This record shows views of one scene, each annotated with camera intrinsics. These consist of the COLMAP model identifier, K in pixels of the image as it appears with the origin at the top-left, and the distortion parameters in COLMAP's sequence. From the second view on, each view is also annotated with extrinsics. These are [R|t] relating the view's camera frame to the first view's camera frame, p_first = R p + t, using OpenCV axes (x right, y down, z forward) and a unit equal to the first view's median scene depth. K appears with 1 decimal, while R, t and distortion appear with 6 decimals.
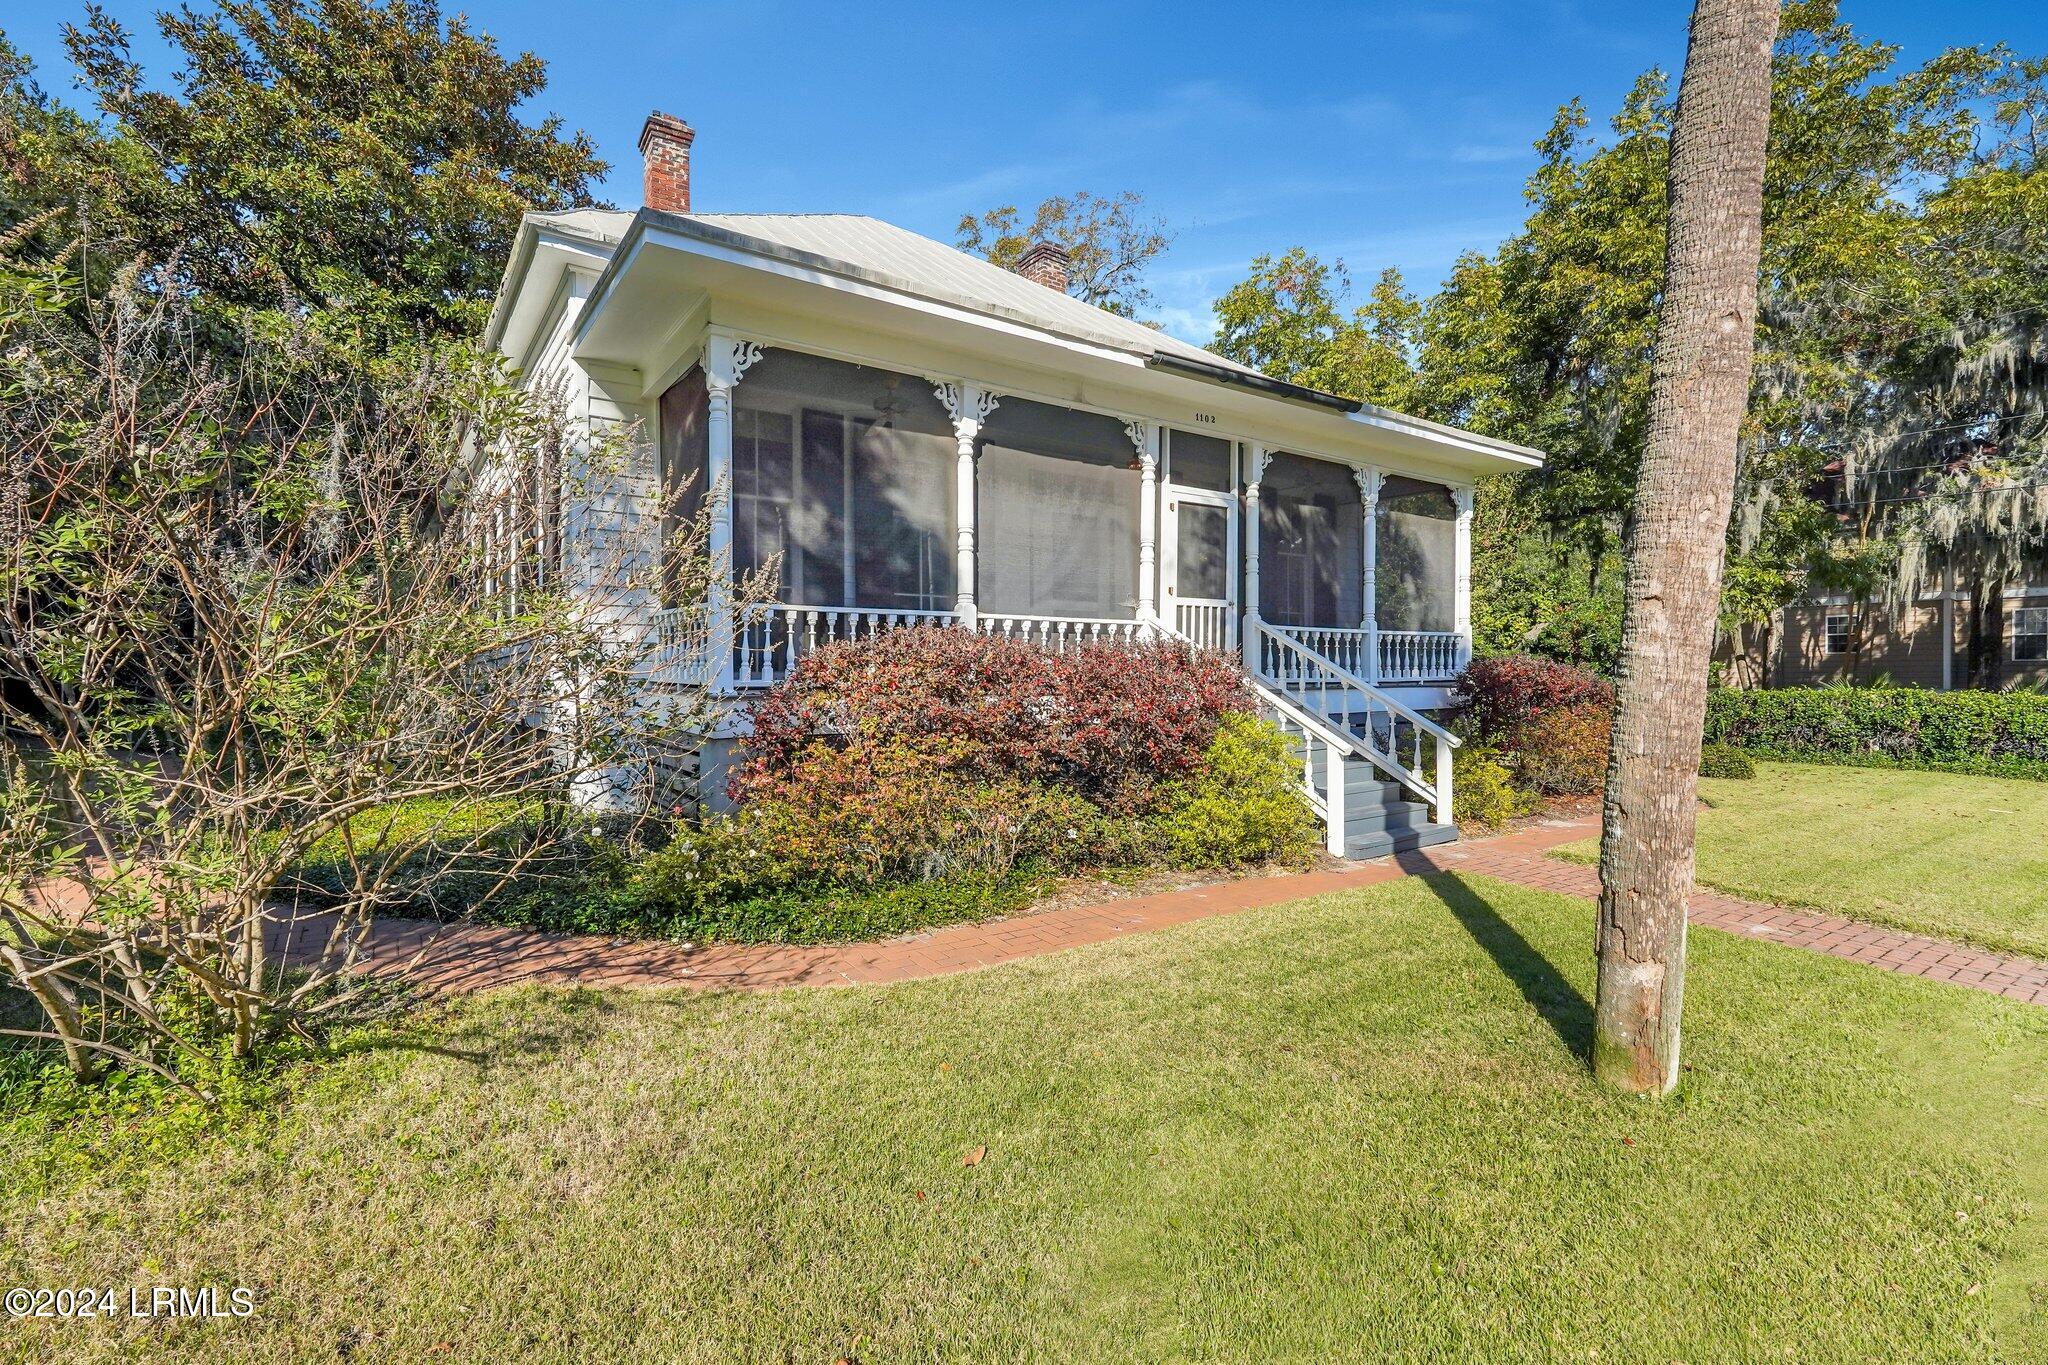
lens RADIAL K [[942.8, 0, 1024.0], [0, 942.8, 682.5], [0, 0, 1]] dist [-0.002926, -0.000357]
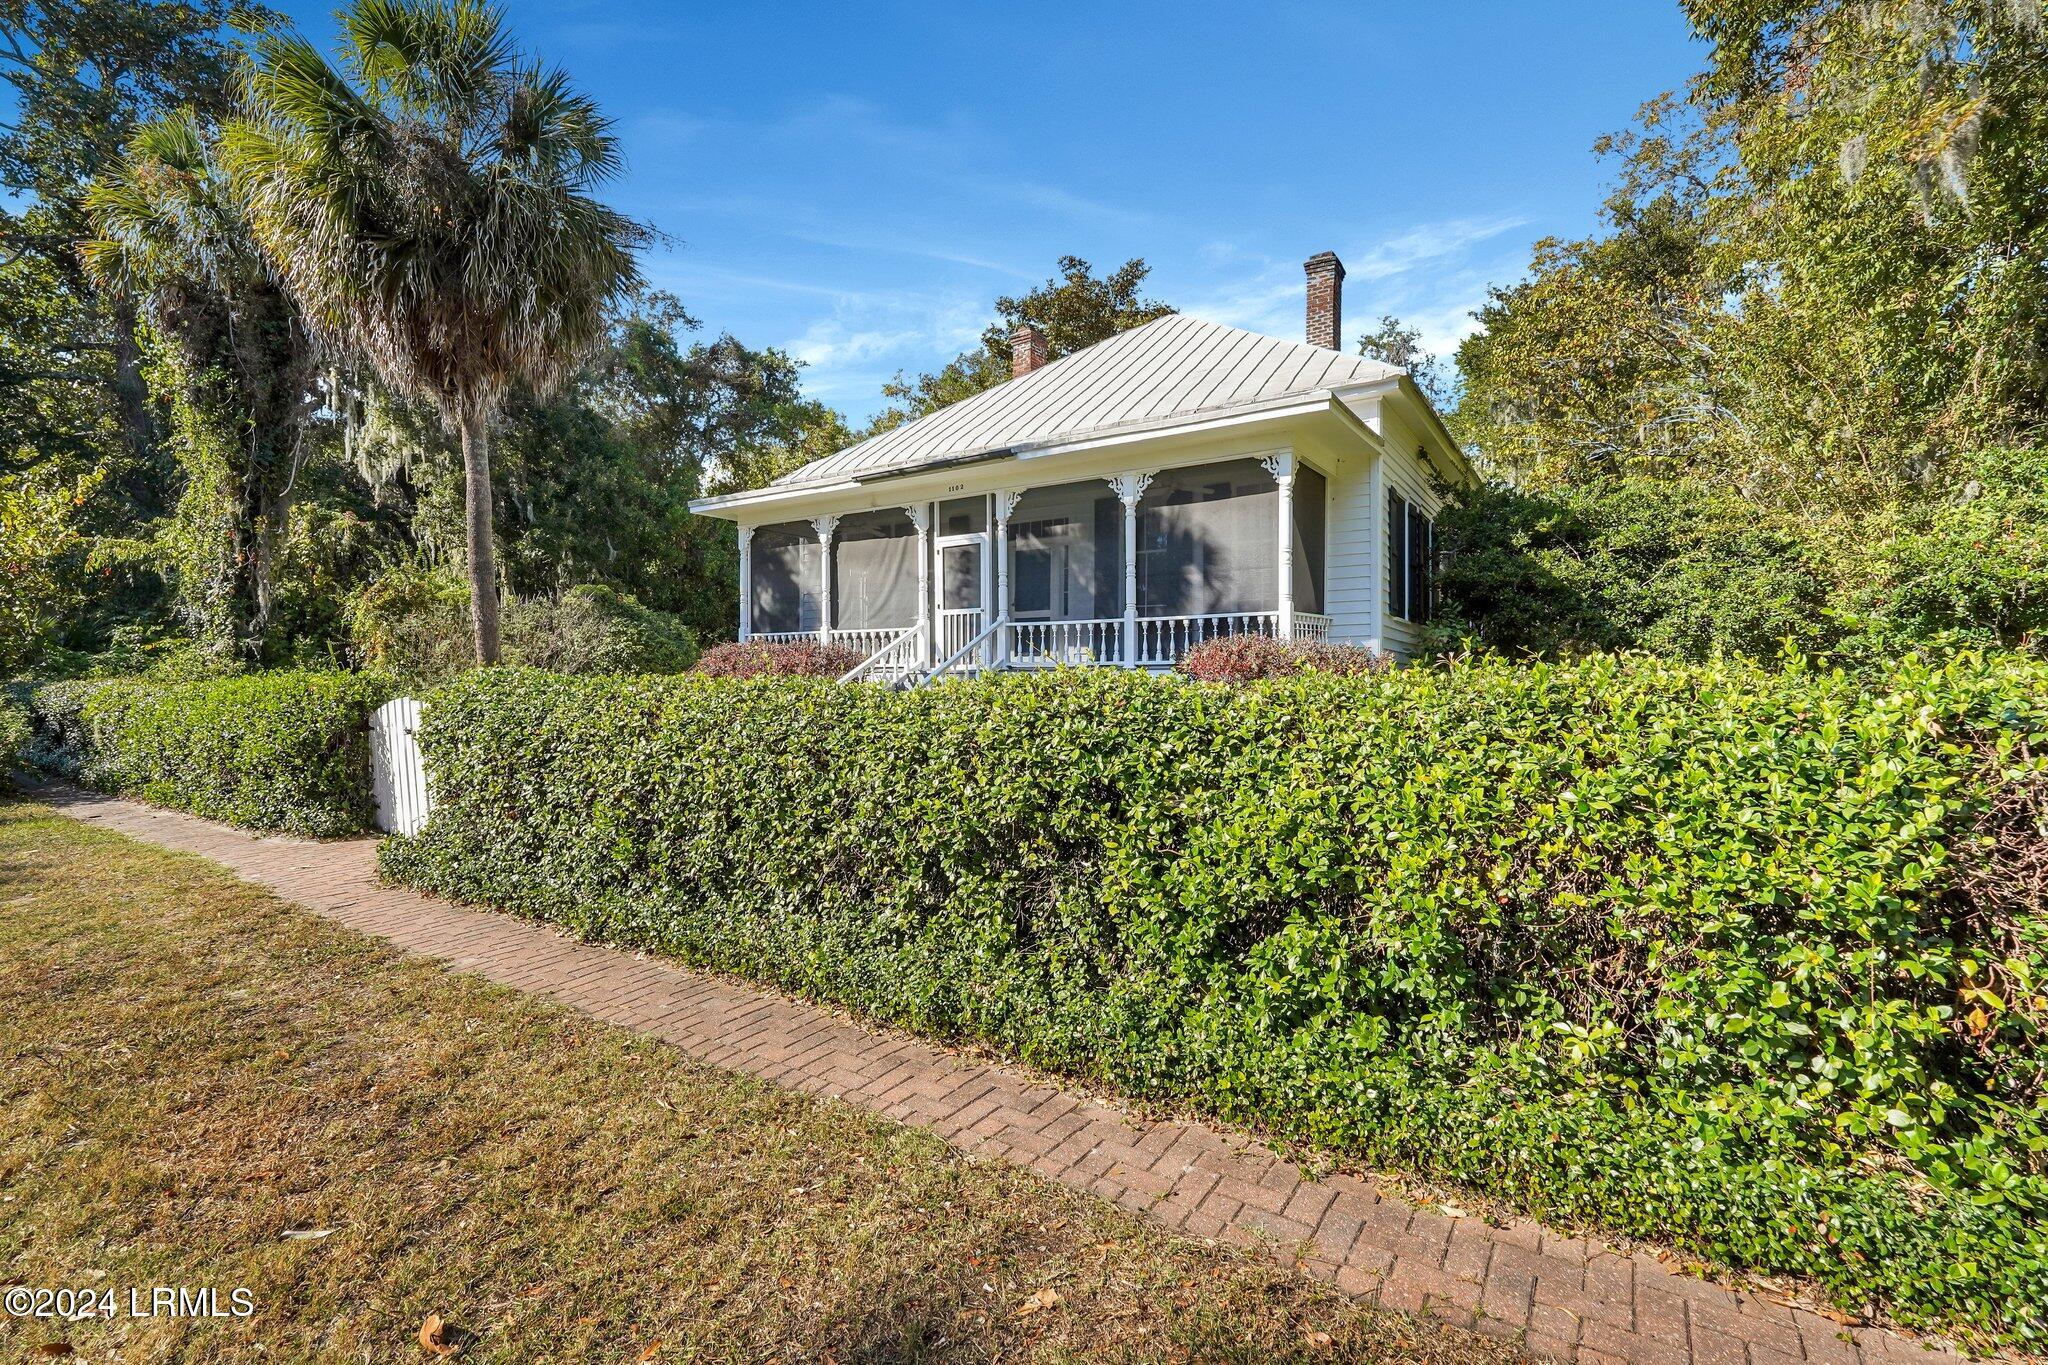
lens RADIAL K [[942.8, 0, 1024.0], [0, 942.8, 682.5], [0, 0, 1]] dist [-0.002926, -0.000357]
pose [[0.348424, 0.007594, -0.937306, 1.593781], [-0.003725, 0.999971, 0.006717, 0.015886], [0.937330, 0.001151, 0.348442, 0.568798]]
